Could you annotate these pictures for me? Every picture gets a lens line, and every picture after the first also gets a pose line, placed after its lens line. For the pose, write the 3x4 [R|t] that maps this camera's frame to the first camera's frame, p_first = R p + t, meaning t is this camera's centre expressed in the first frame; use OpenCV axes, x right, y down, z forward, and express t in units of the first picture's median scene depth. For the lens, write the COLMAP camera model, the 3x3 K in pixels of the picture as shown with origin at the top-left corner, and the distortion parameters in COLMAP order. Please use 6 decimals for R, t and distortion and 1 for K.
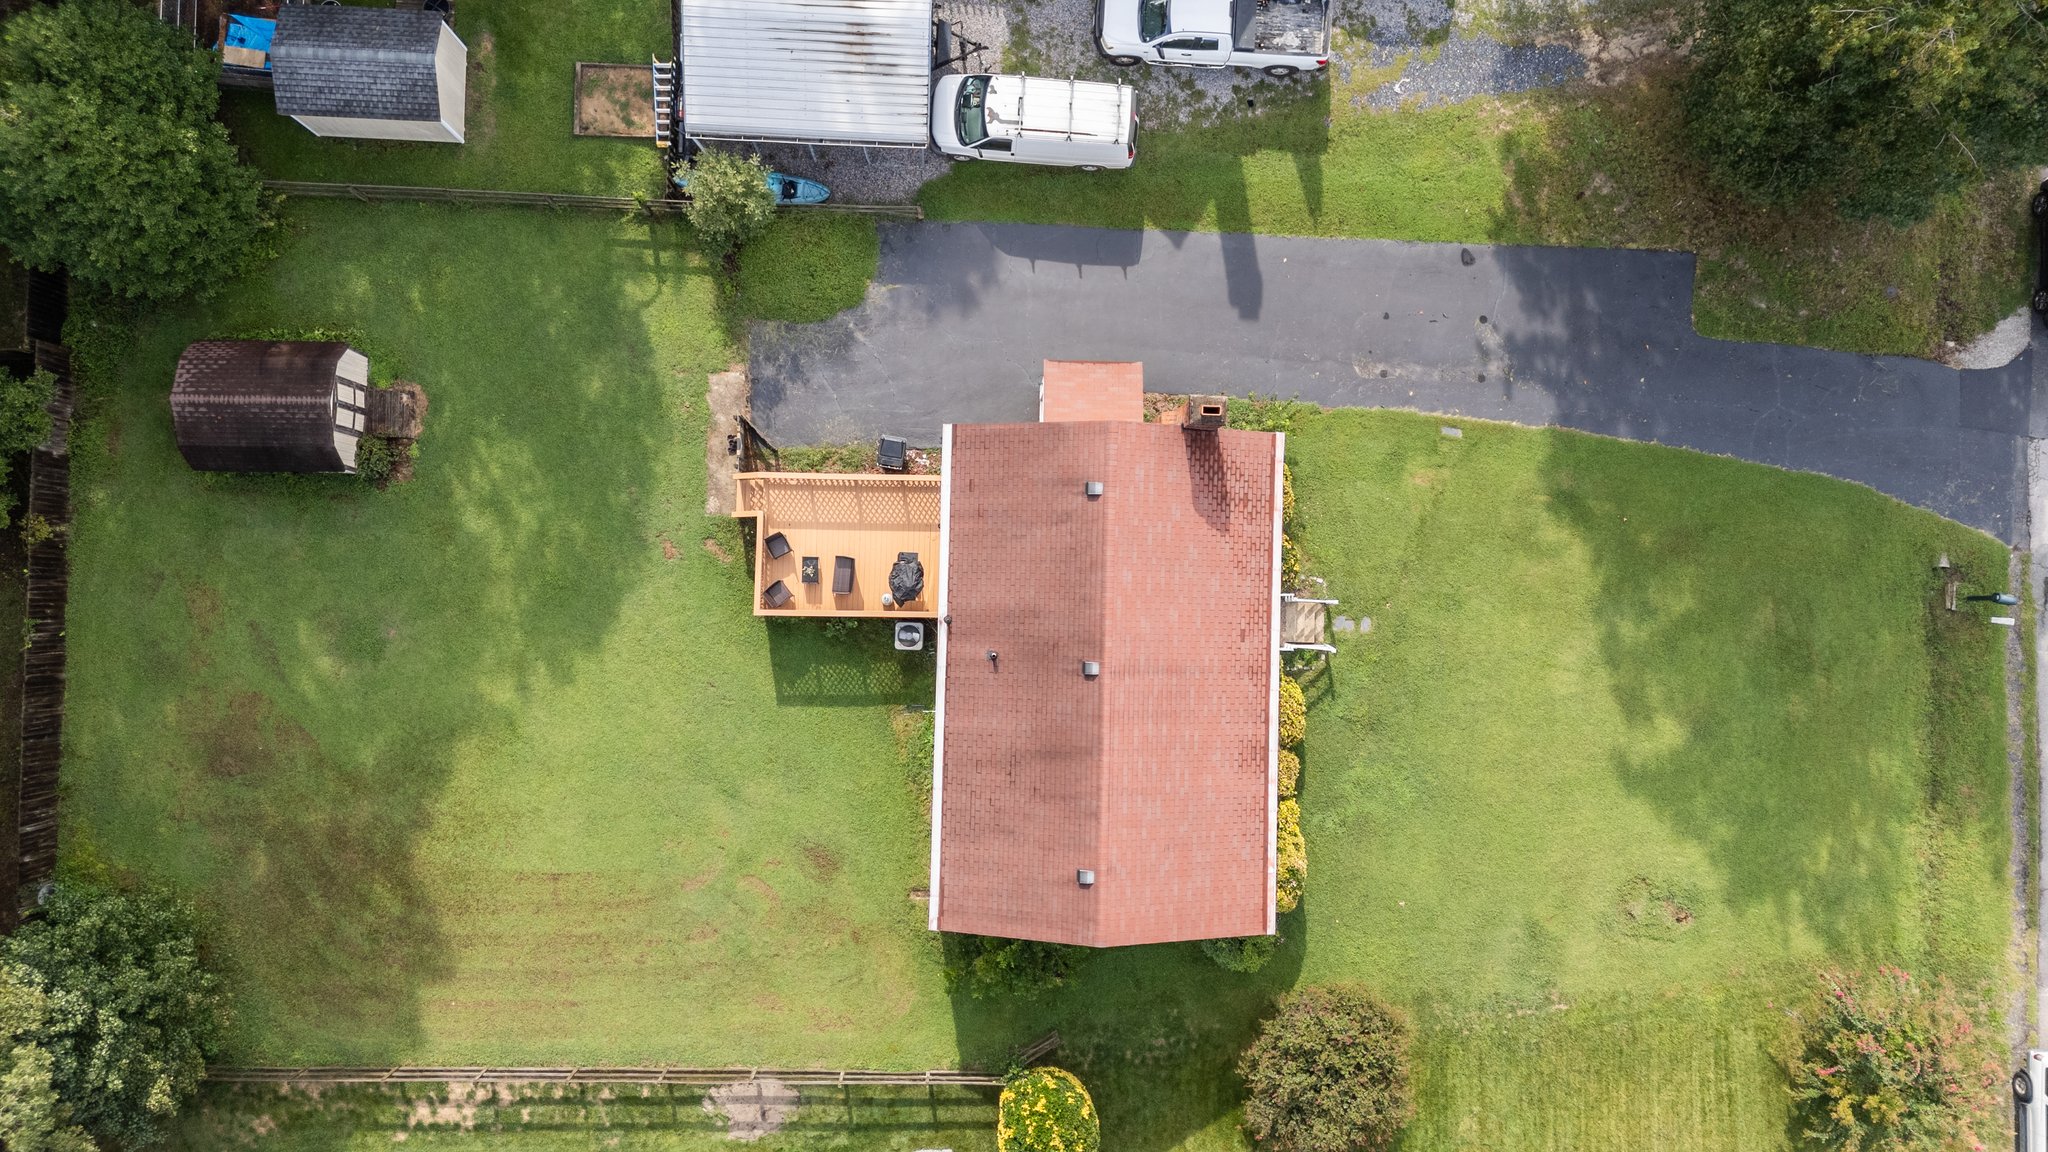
lens RADIAL K [[1505.1, 0, 1038.2], [0, 1505.1, 580.6], [0, 0, 1]] dist [0.101719, -0.133214]
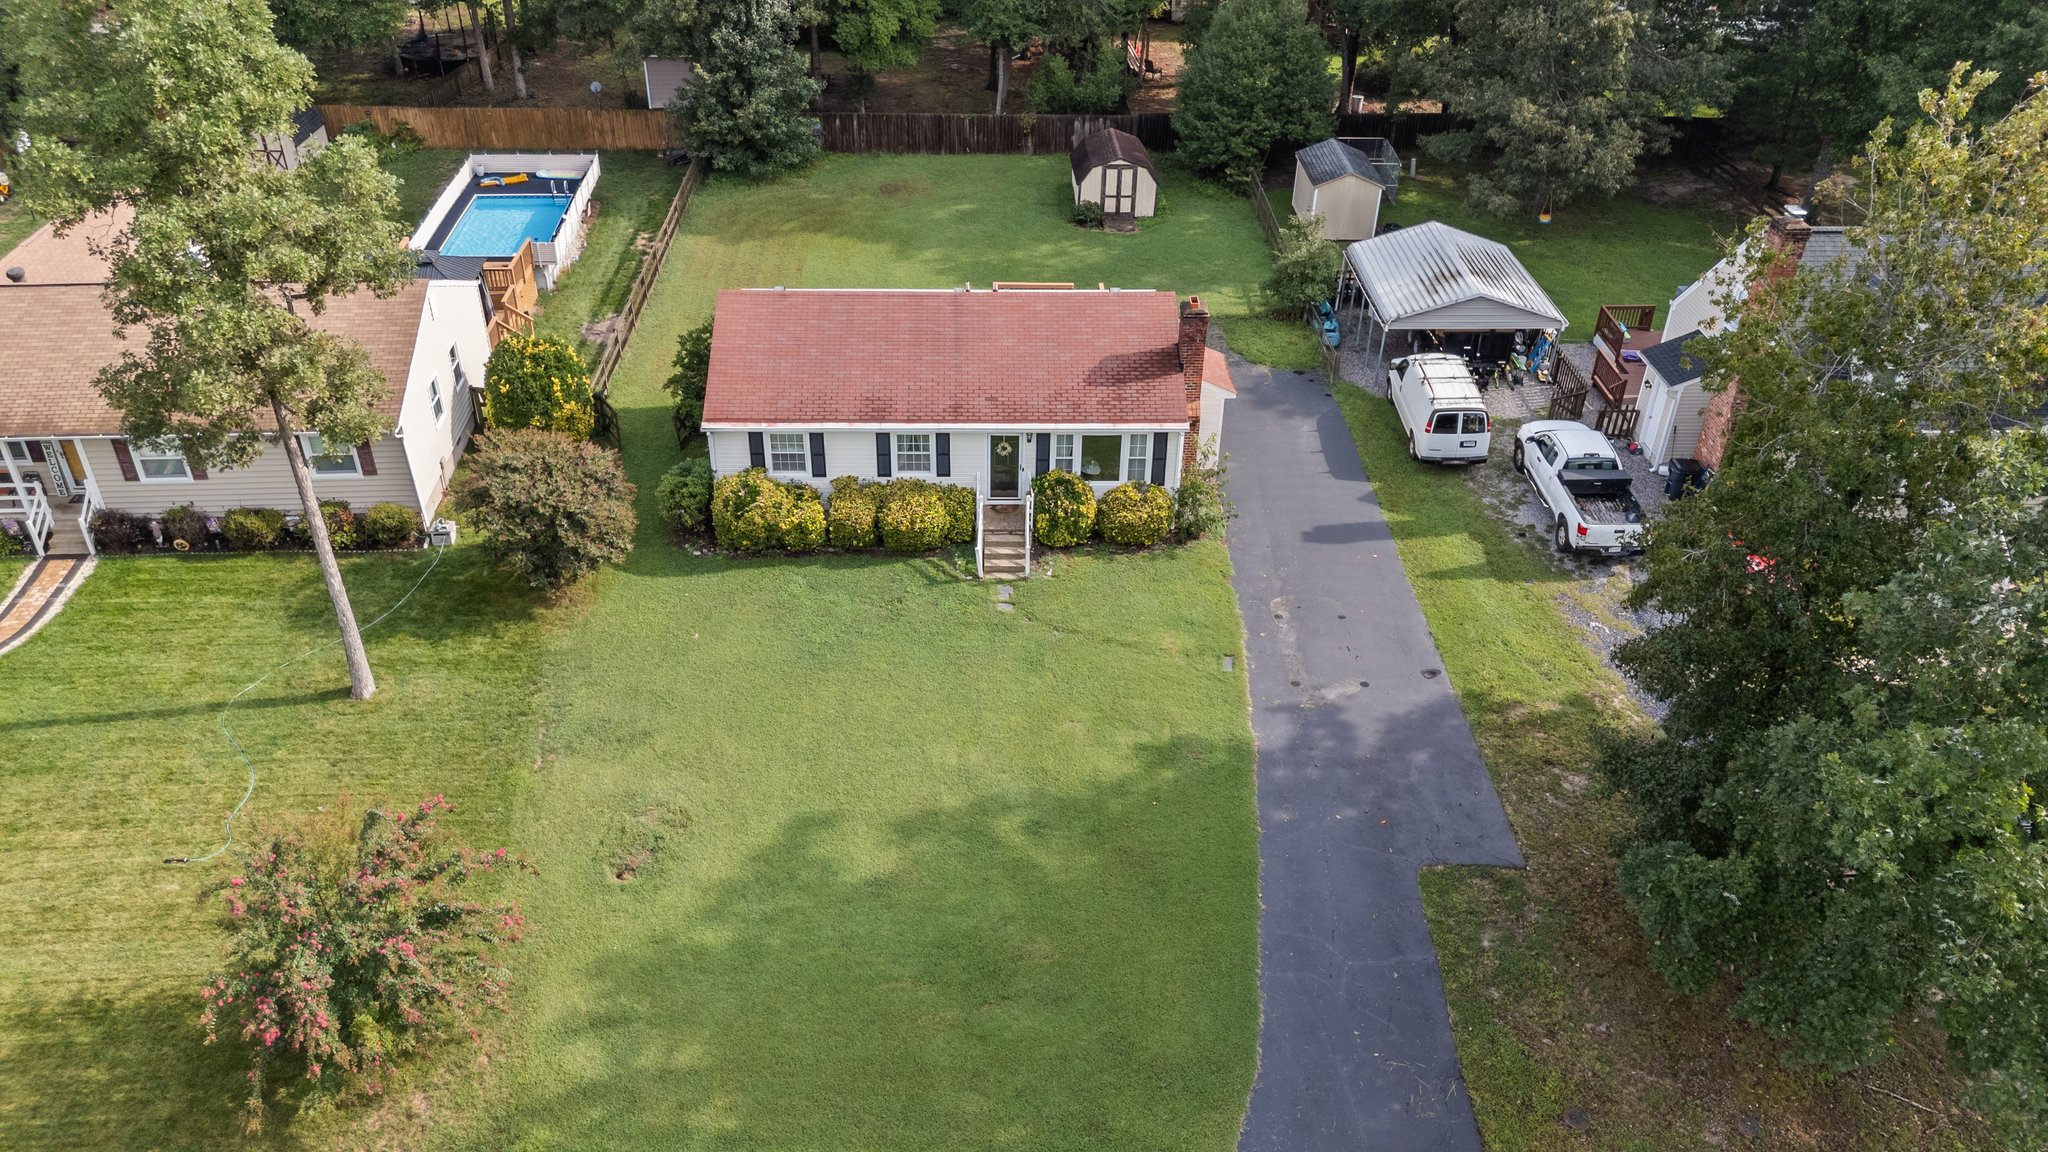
lens RADIAL K [[1511.4, 0, 1028.6], [0, 1511.4, 570.6], [0, 0, 1]] dist [0.083167, -0.104171]
pose [[0.056954, 0.514865, -0.855377, 1.017042], [-0.998377, 0.029237, -0.048877, 0.060670], [-0.000157, 0.856772, 0.515695, 0.515463]]
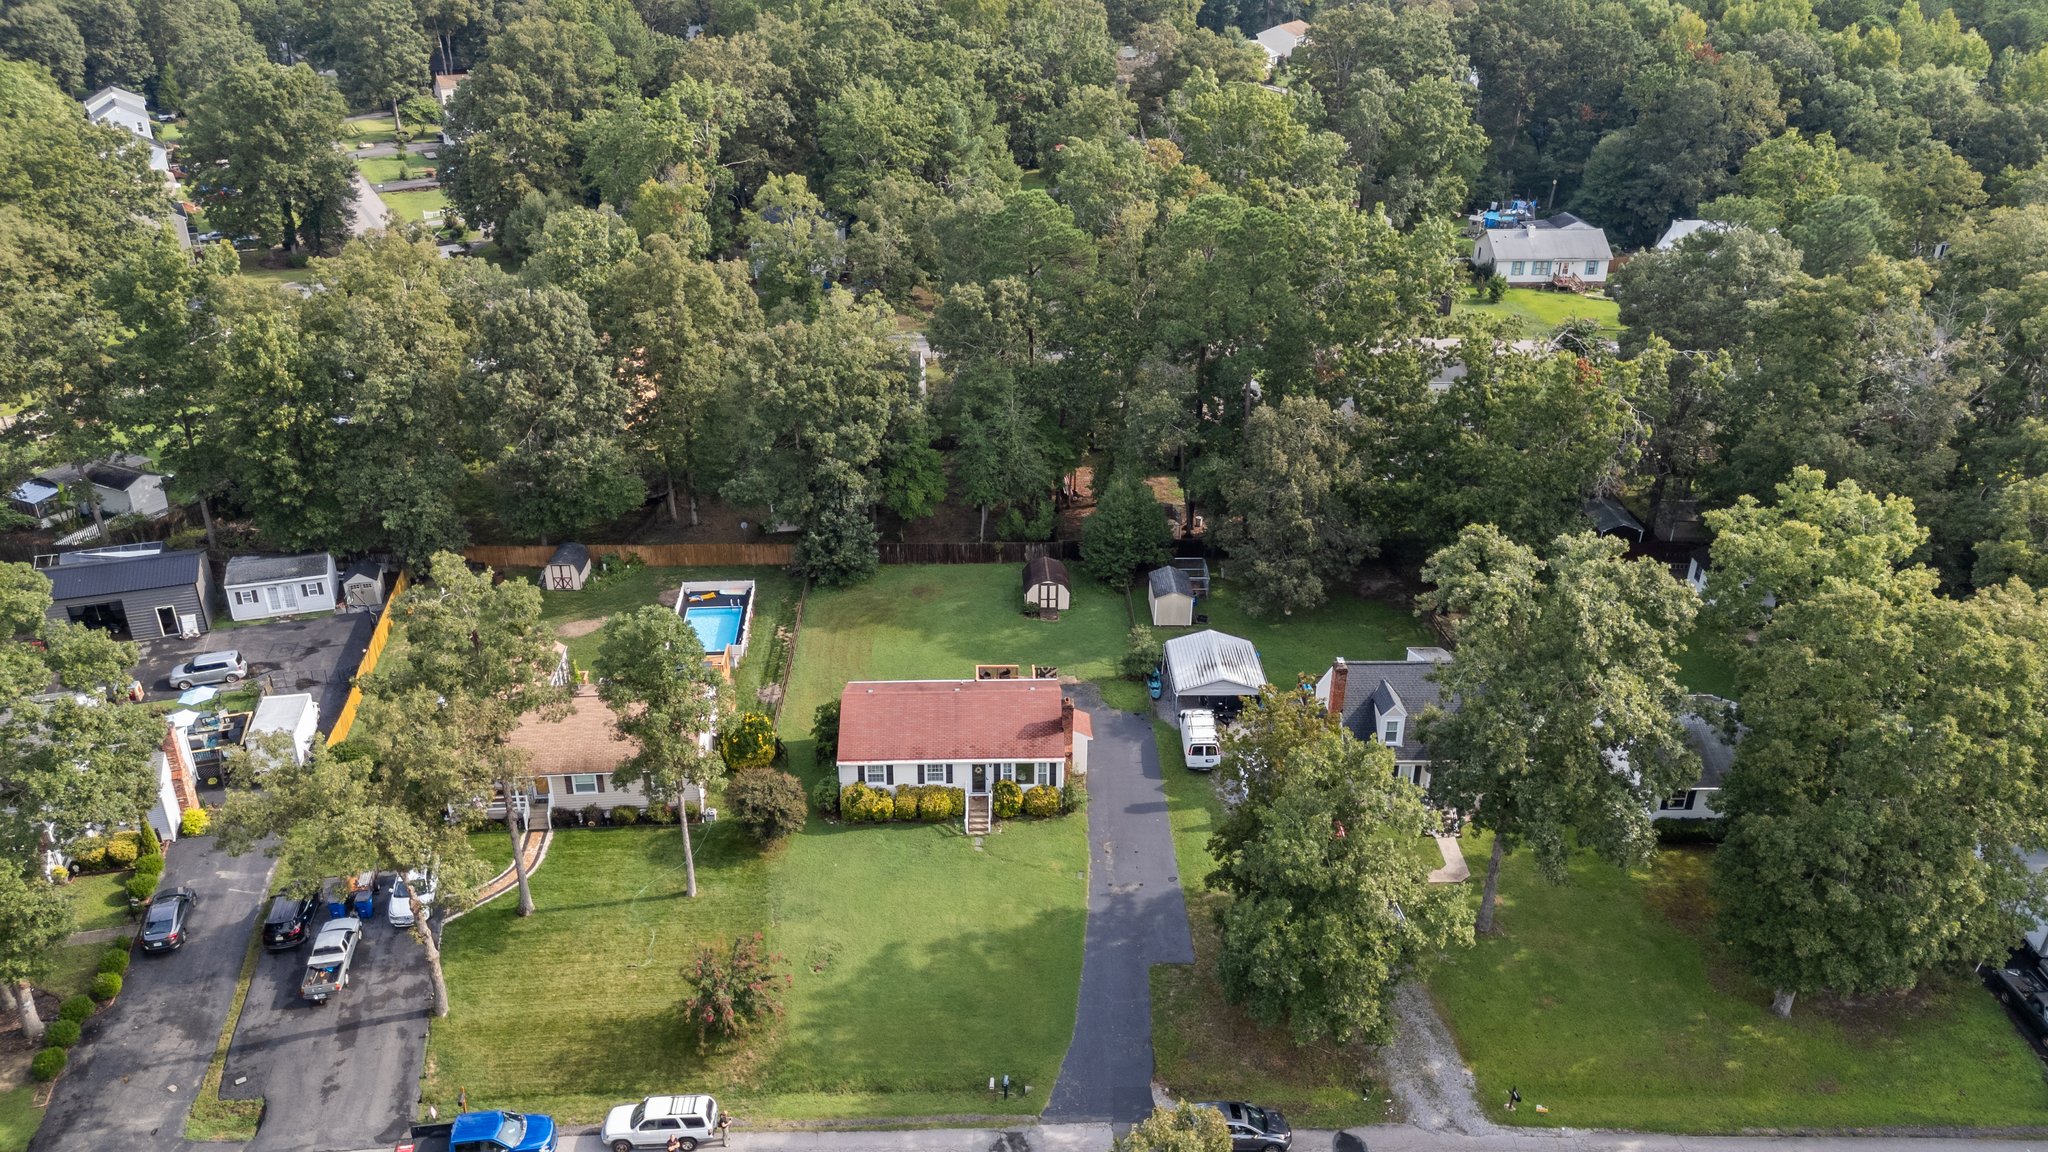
lens RADIAL K [[1482.9, 0, 1024.0], [0, 1482.9, 576.0], [0, 0, 1]] dist [0.113529, -0.099201]
pose [[0.055937, 0.406368, -0.911996, 1.880291], [-0.998359, 0.033966, -0.046099, 0.048515], [0.012244, 0.913078, 0.407602, -0.113804]]
